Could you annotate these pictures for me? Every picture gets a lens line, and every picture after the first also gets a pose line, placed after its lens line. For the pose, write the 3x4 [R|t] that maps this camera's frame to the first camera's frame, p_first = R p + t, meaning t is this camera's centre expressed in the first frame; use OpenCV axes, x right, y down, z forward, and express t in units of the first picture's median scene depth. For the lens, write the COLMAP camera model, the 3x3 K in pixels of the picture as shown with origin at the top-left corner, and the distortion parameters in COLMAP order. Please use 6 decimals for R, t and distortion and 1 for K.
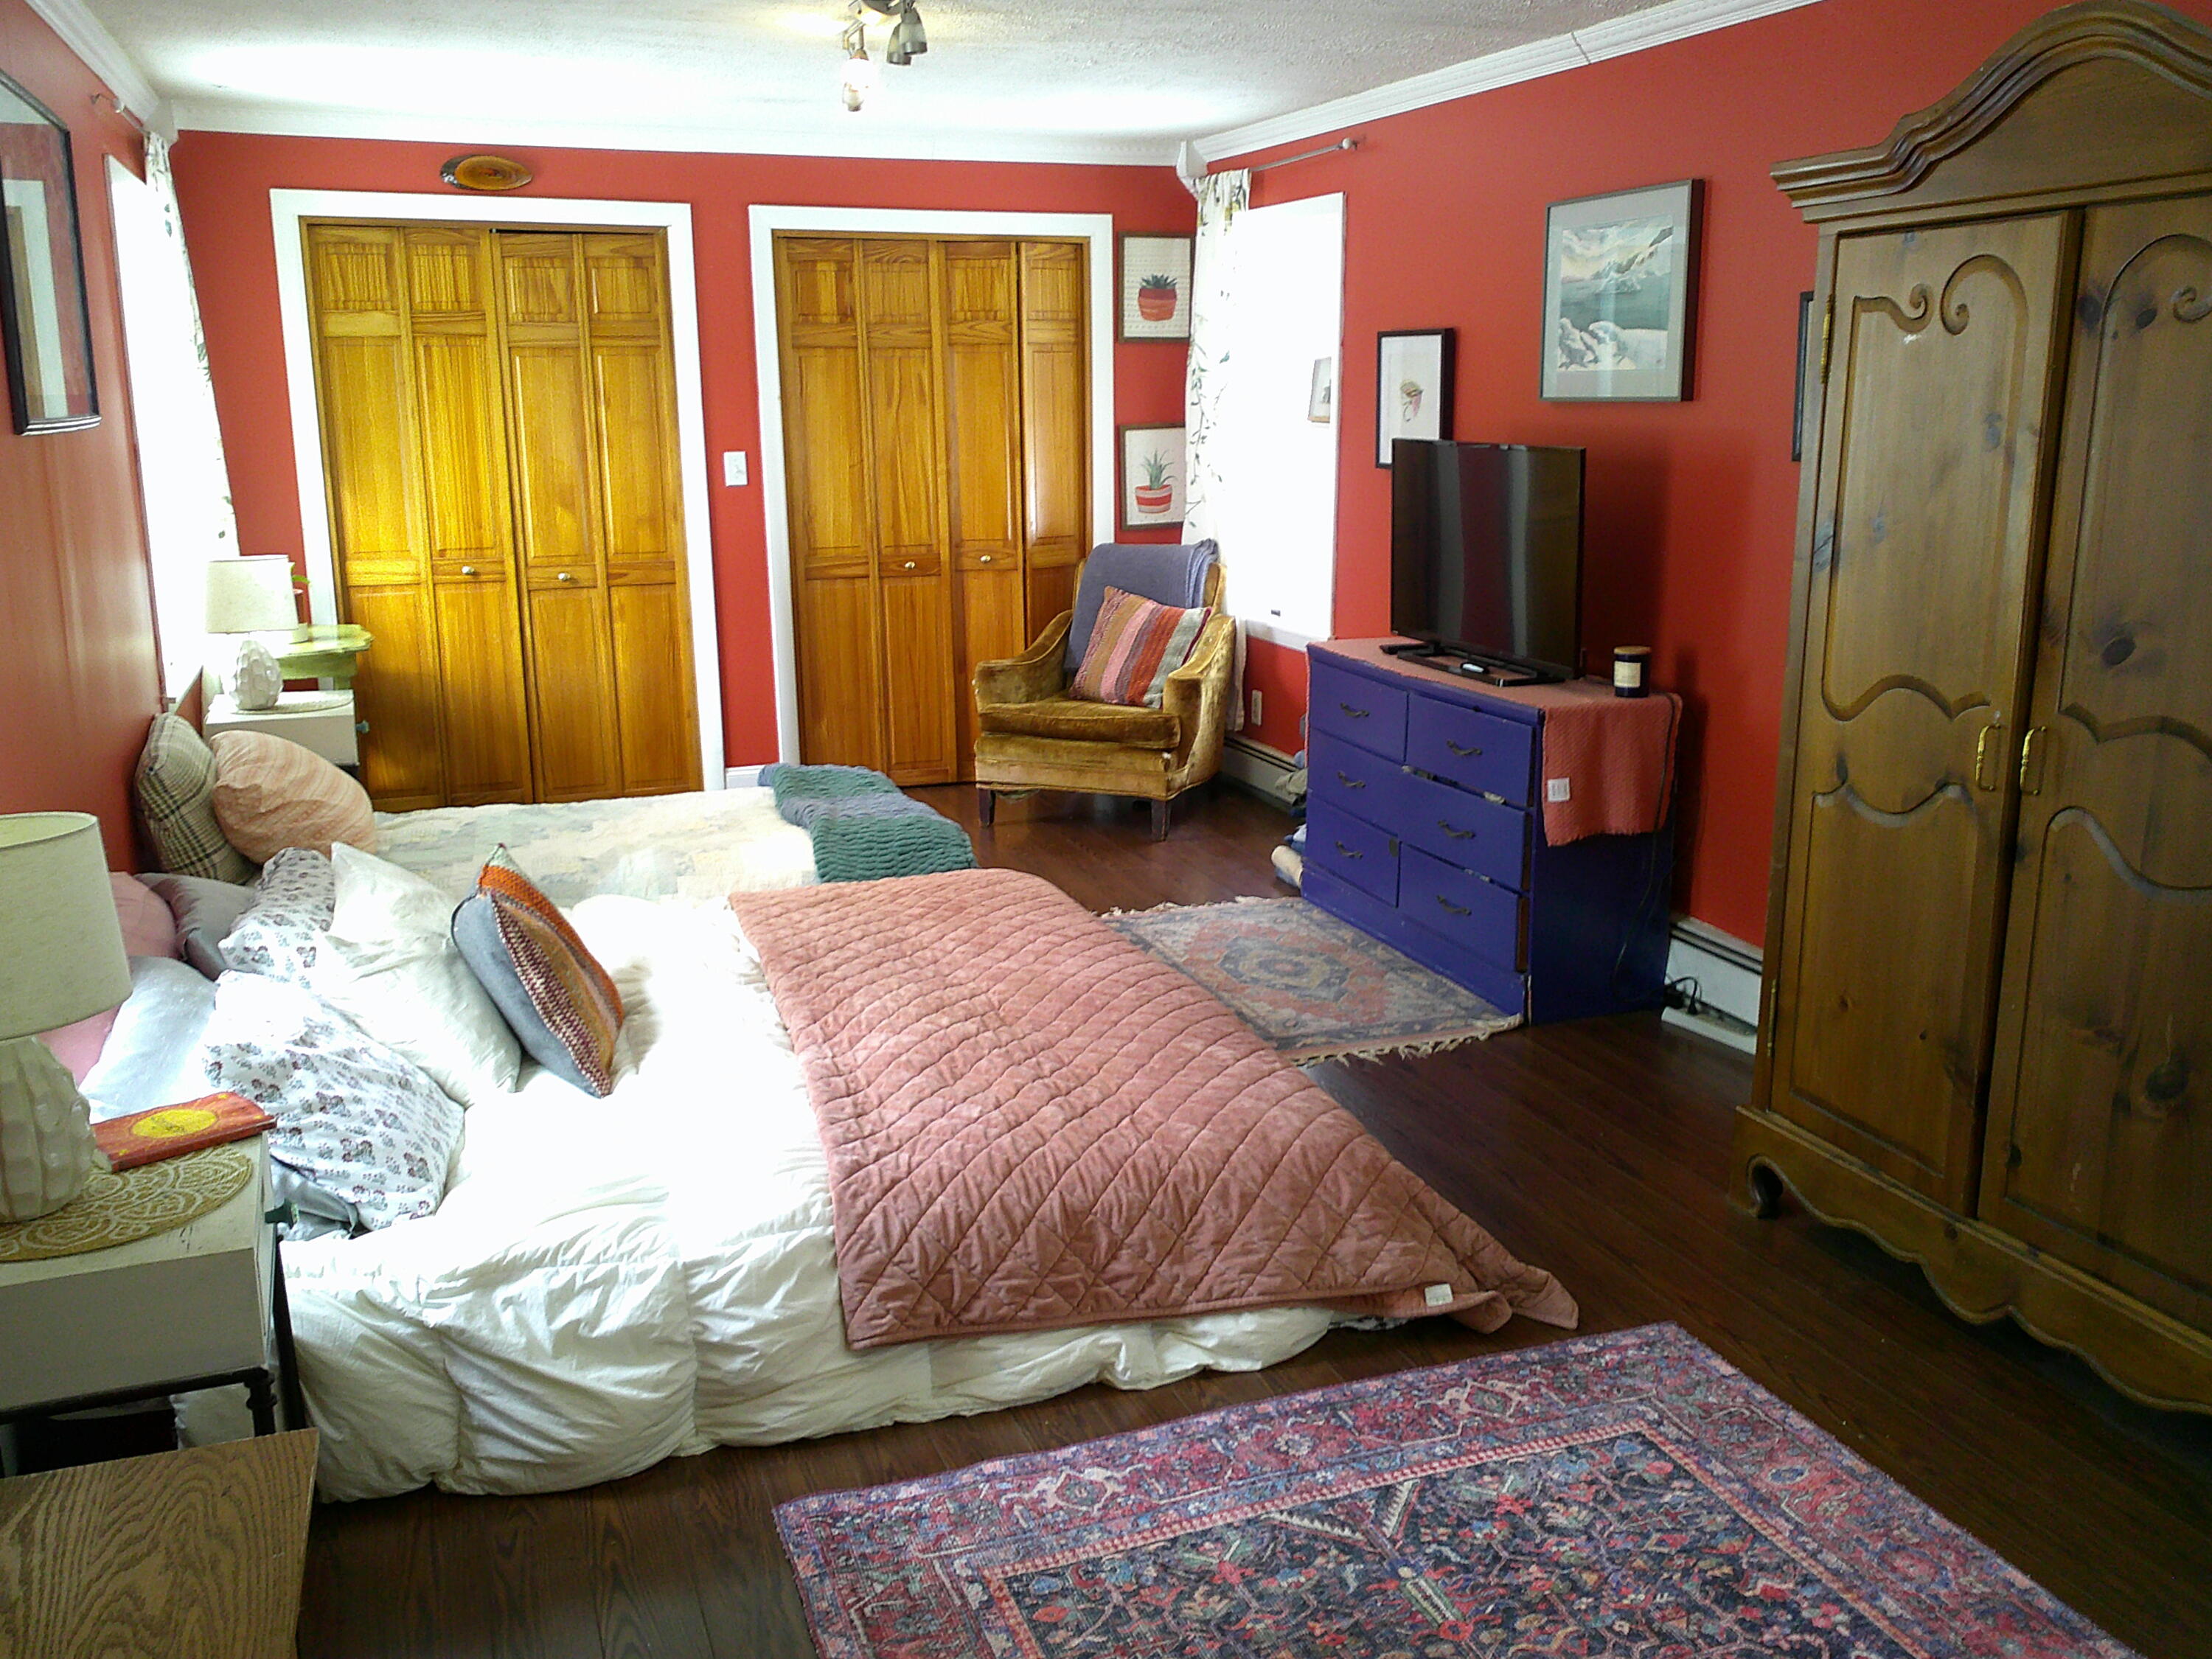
lens RADIAL K [[1907.5, 0, 1083.5], [0, 1907.5, 820.1], [0, 0, 1]] dist [0.037480, -0.075194]
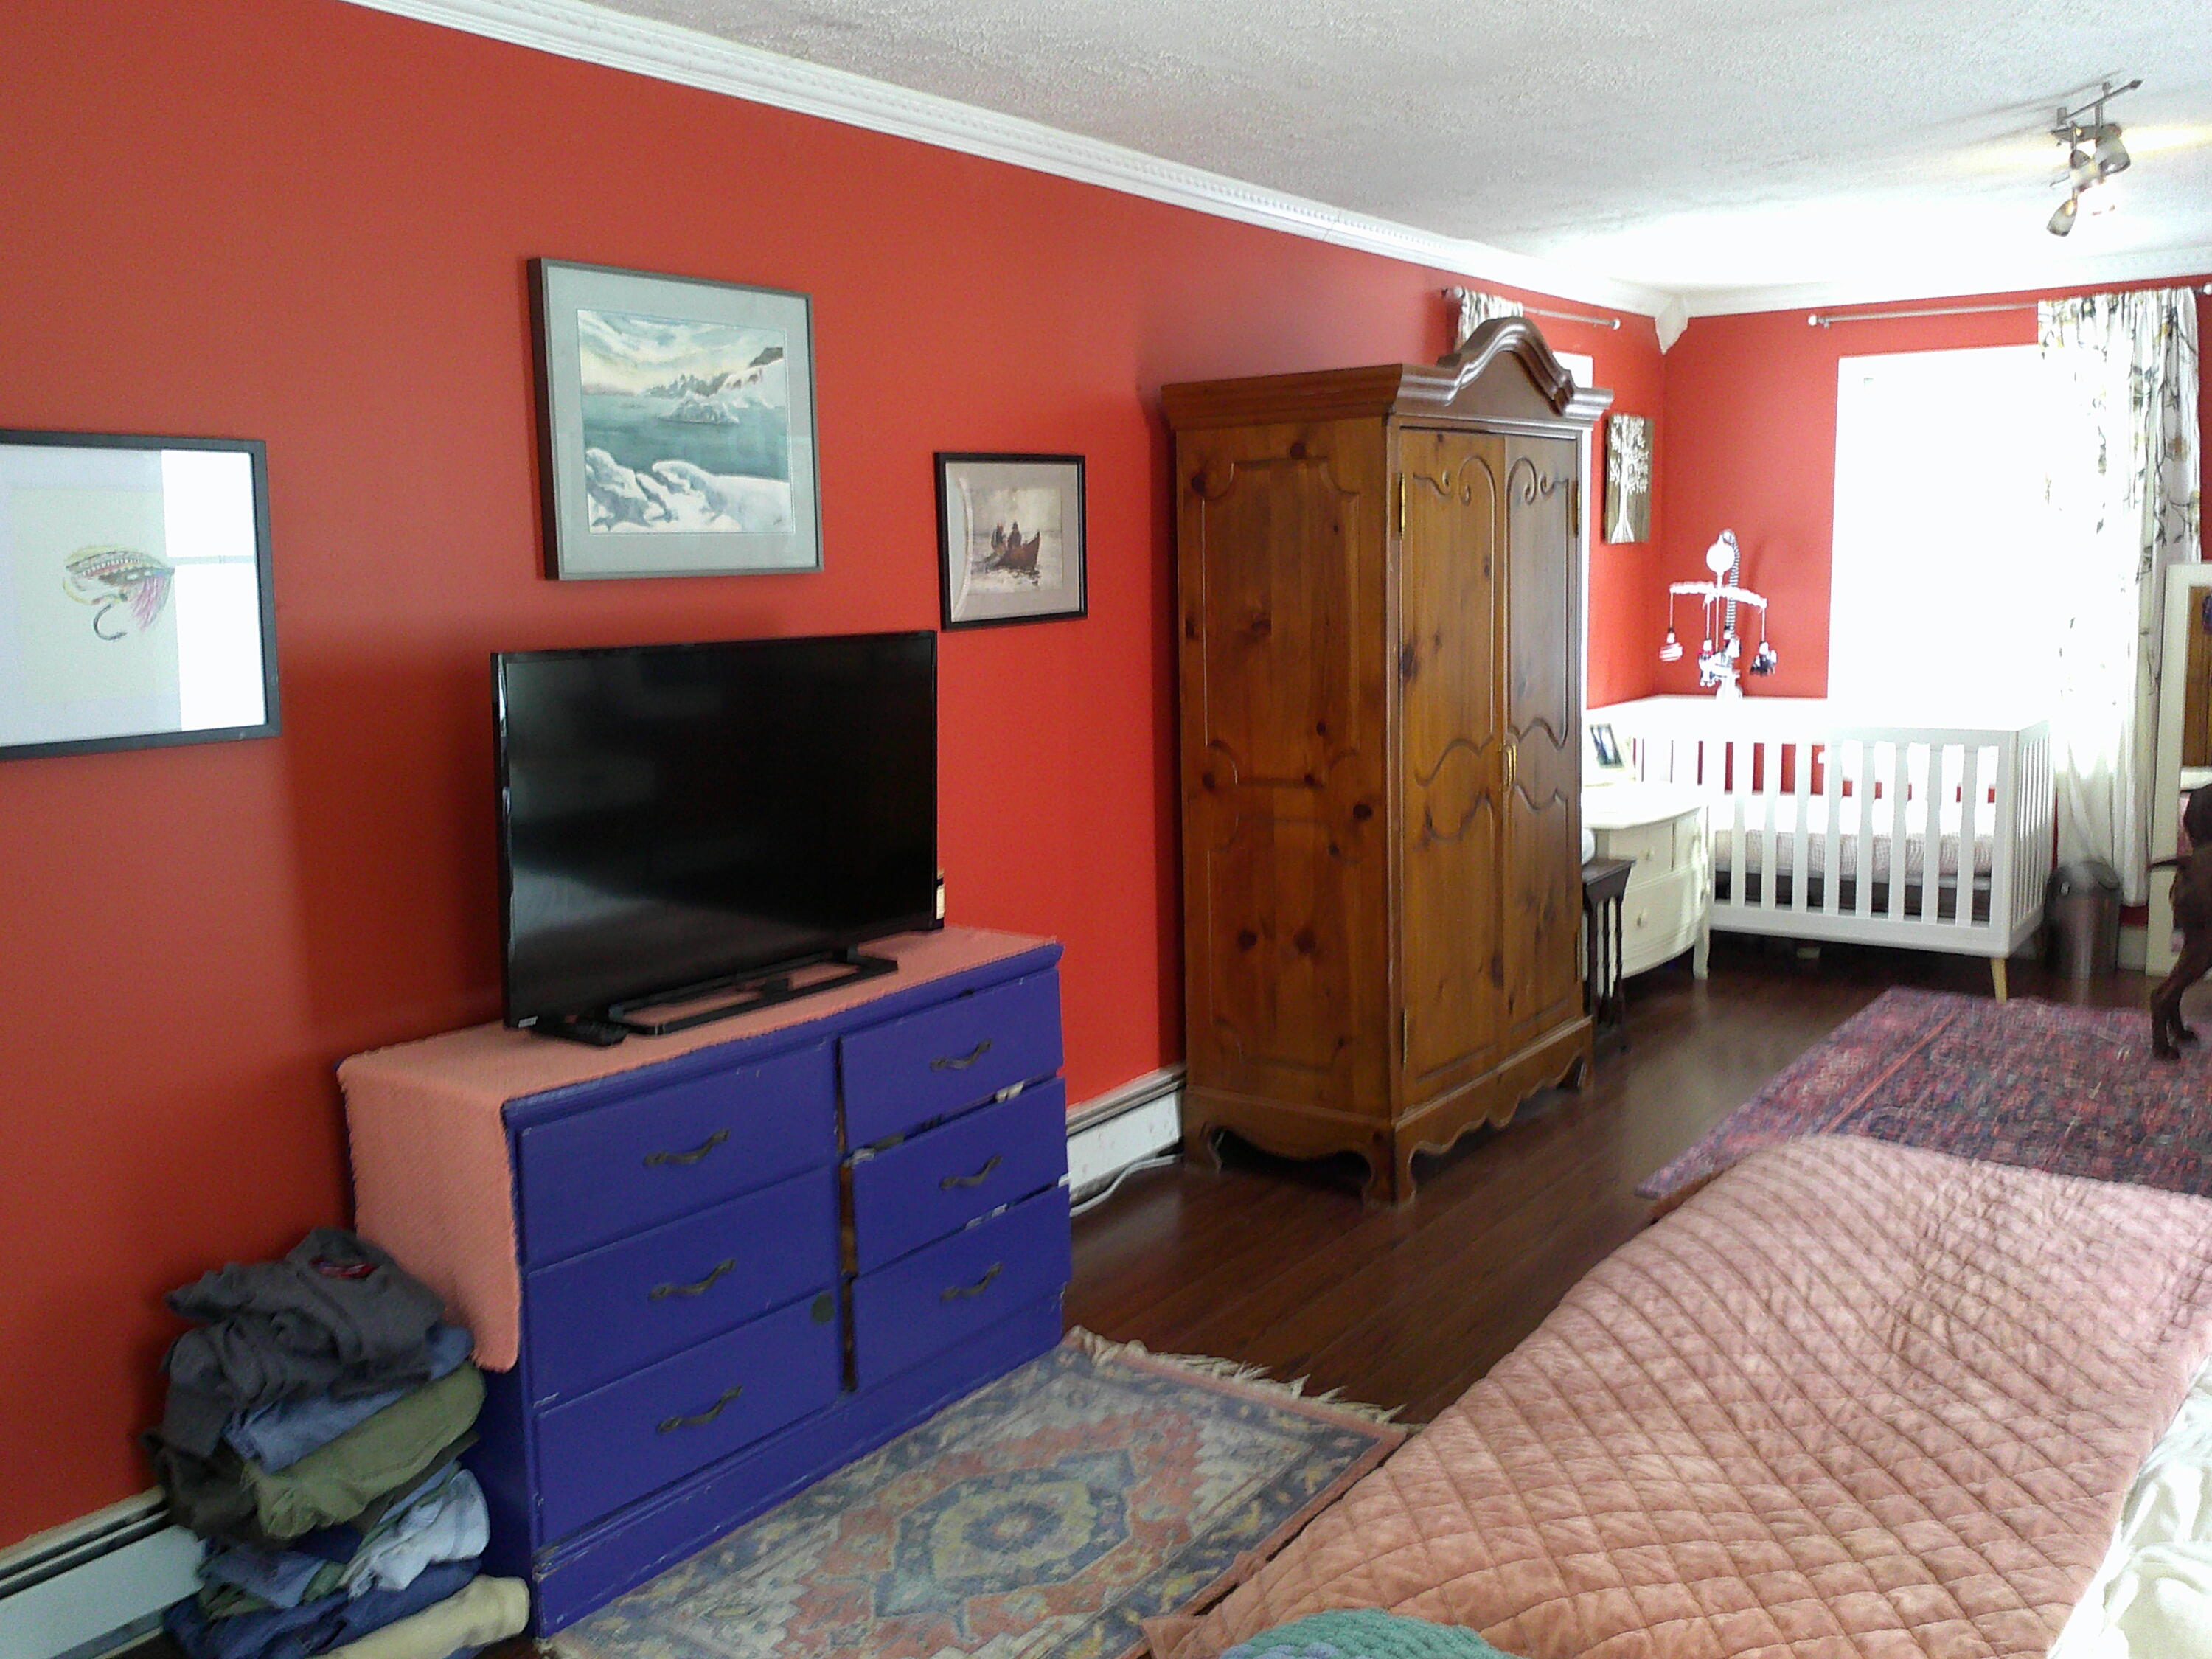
lens RADIAL K [[1907.5, 0, 1083.5], [0, 1907.5, 820.1], [0, 0, 1]] dist [0.037480, -0.075194]
pose [[-0.569753, -0.099650, 0.815752, -0.376814], [0.202352, 0.945051, 0.256775, -0.283177], [-0.796515, 0.311367, -0.518281, 1.269995]]
